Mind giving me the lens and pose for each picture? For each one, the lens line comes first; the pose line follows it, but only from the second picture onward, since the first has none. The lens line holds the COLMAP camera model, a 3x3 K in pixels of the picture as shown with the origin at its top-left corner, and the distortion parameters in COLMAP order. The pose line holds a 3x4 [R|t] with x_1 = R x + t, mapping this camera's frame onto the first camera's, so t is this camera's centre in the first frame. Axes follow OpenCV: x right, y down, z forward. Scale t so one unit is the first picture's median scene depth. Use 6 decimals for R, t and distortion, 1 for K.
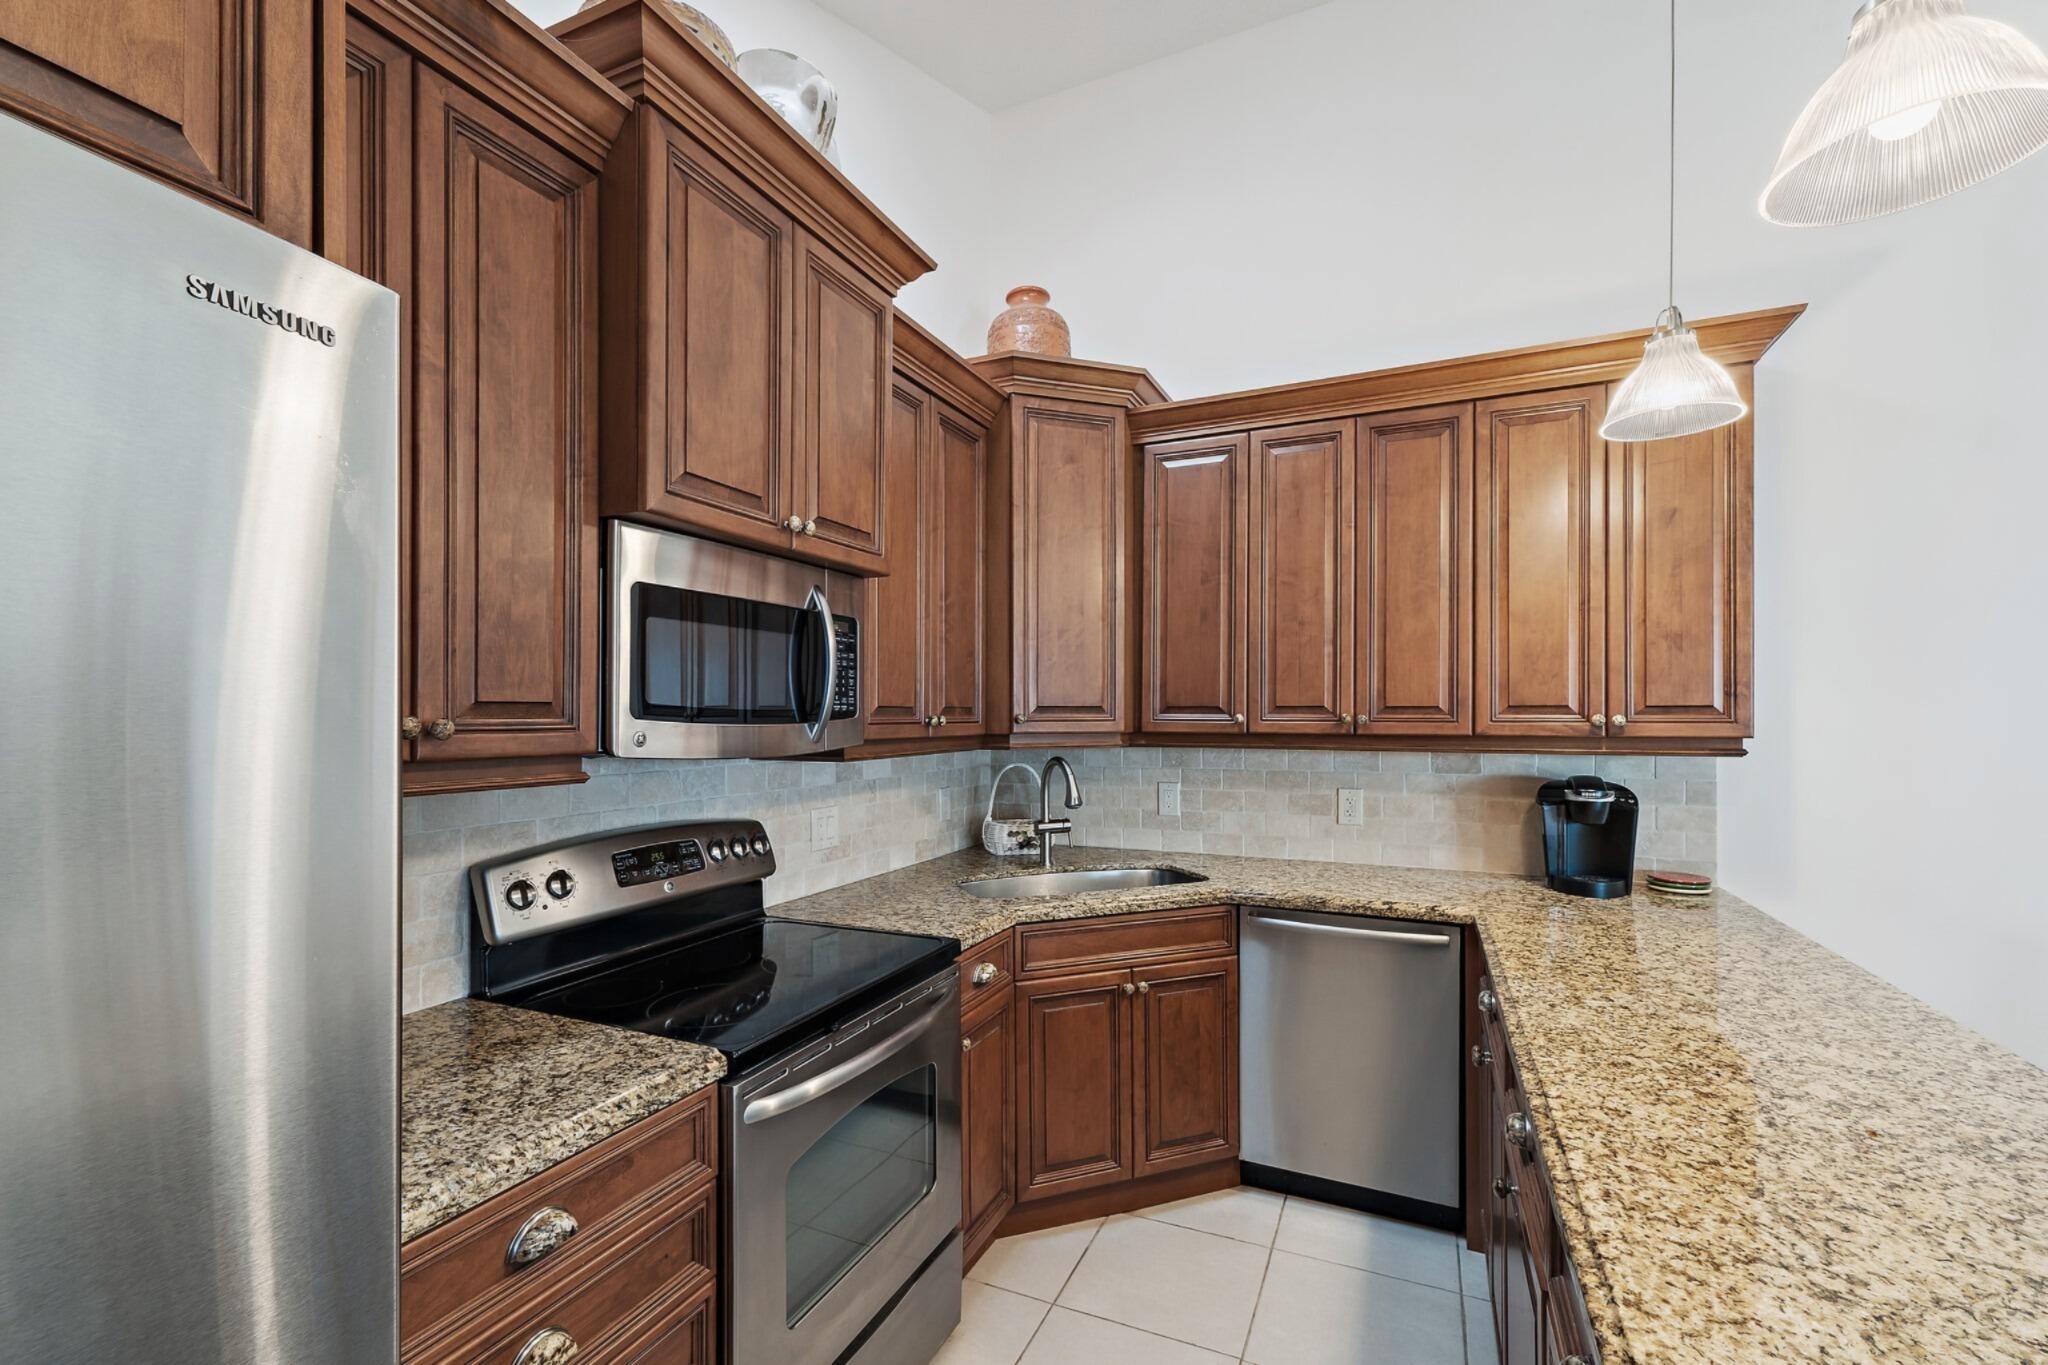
lens RADIAL K [[873.5, 0, 996.1], [0, 873.5, 706.9], [0, 0, 1]] dist [0.002833, 0.000267]
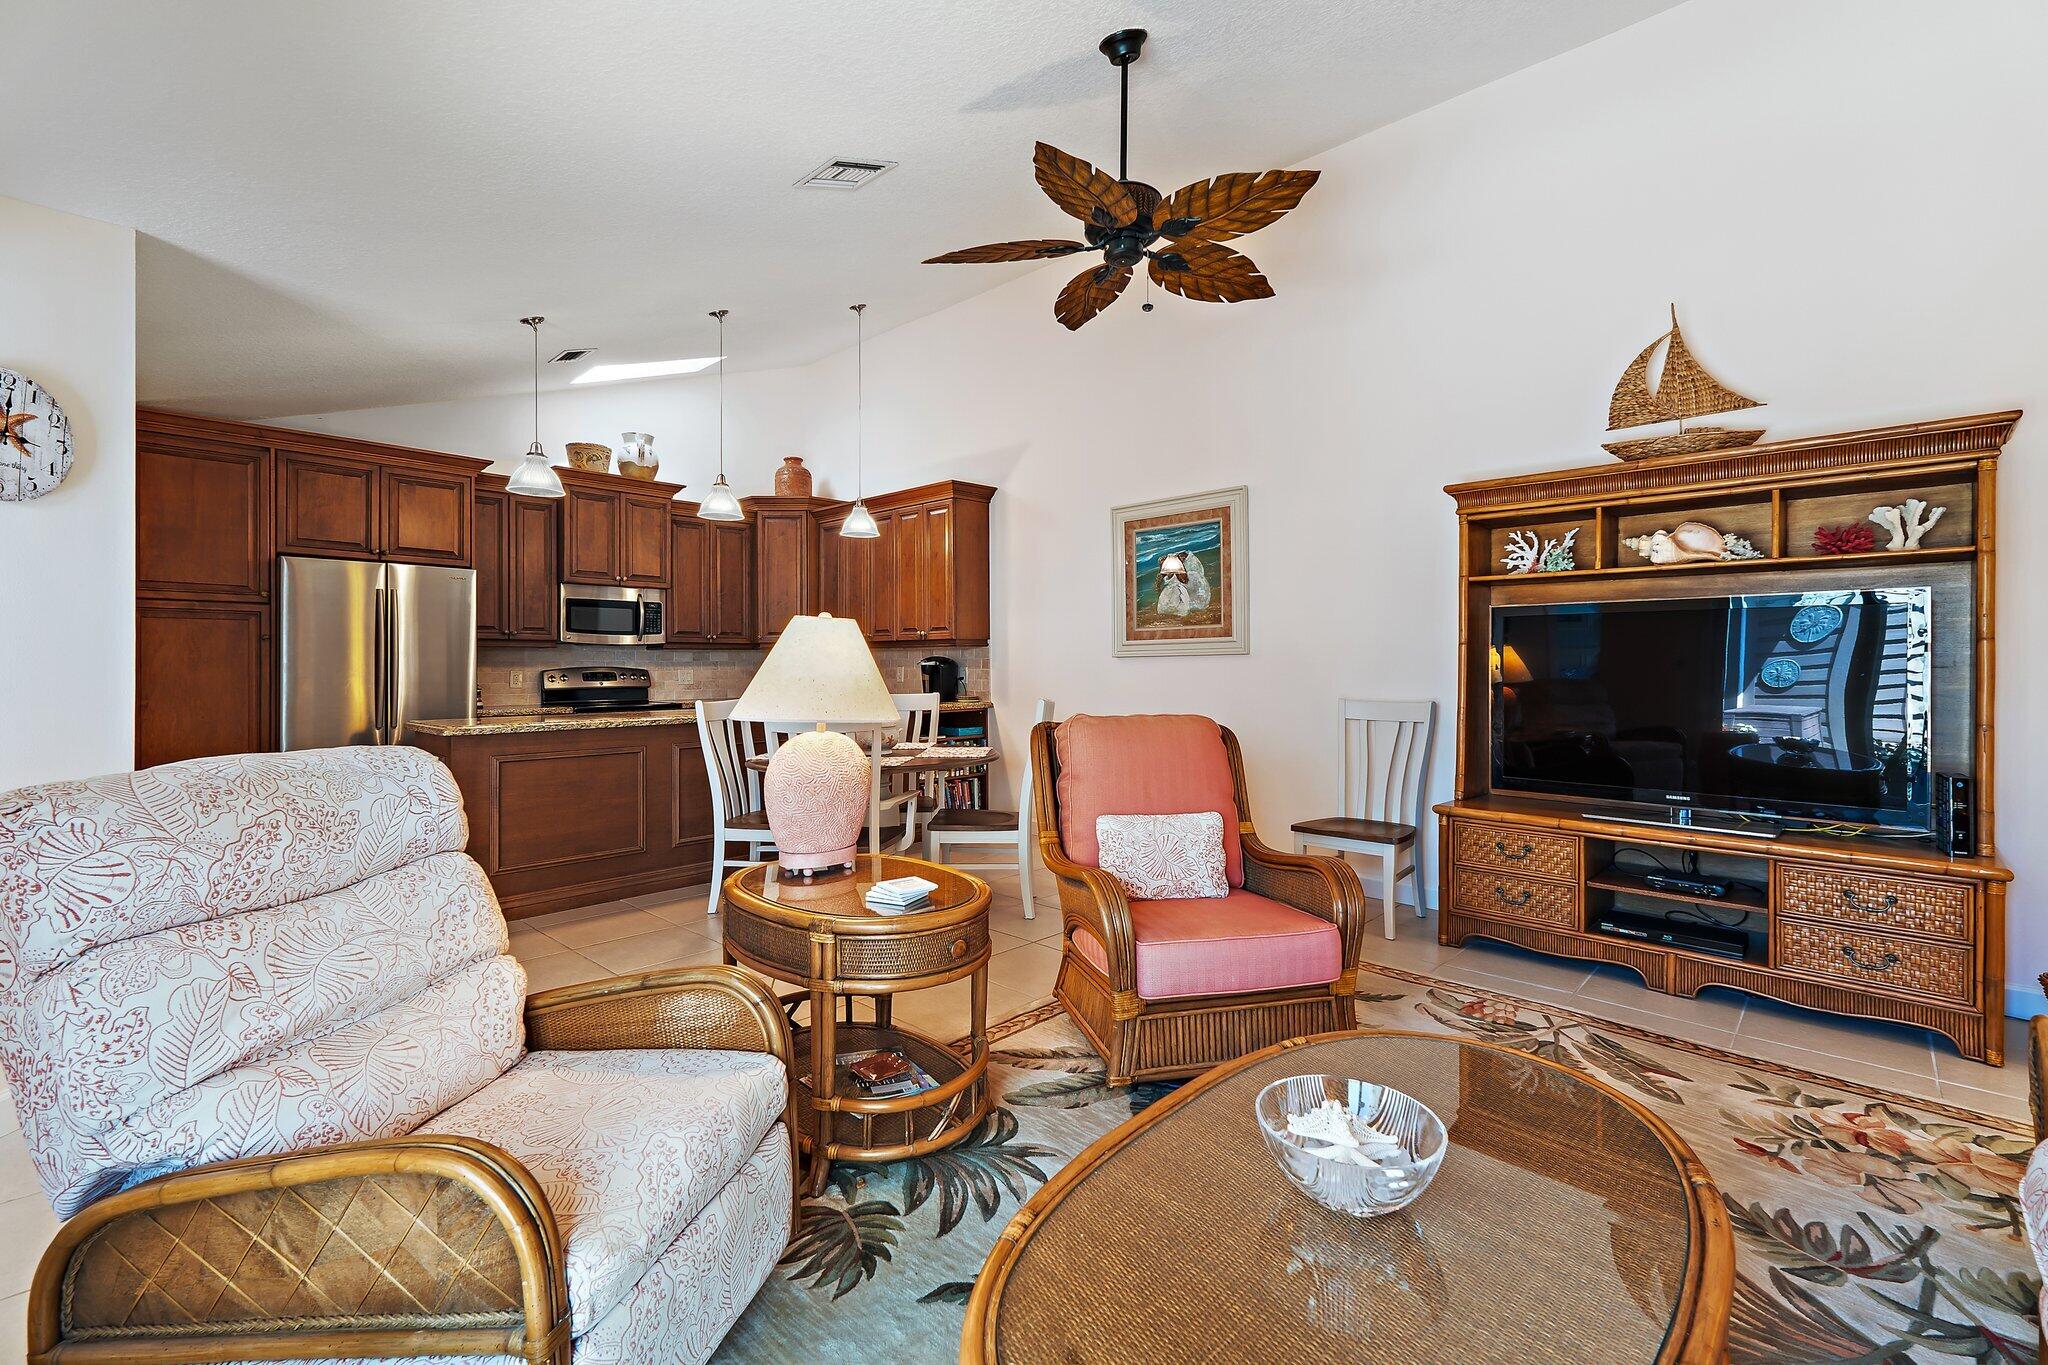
lens RADIAL K [[877.5, 0, 1049.5], [0, 877.5, 661.3], [0, 0, 1]] dist [0.001227, -0.000103]
pose [[0.954657, -0.004213, -0.297680, 1.824208], [0.005076, 0.999985, 0.002127, 0.094181], [0.297666, -0.003541, 0.954663, -1.378982]]
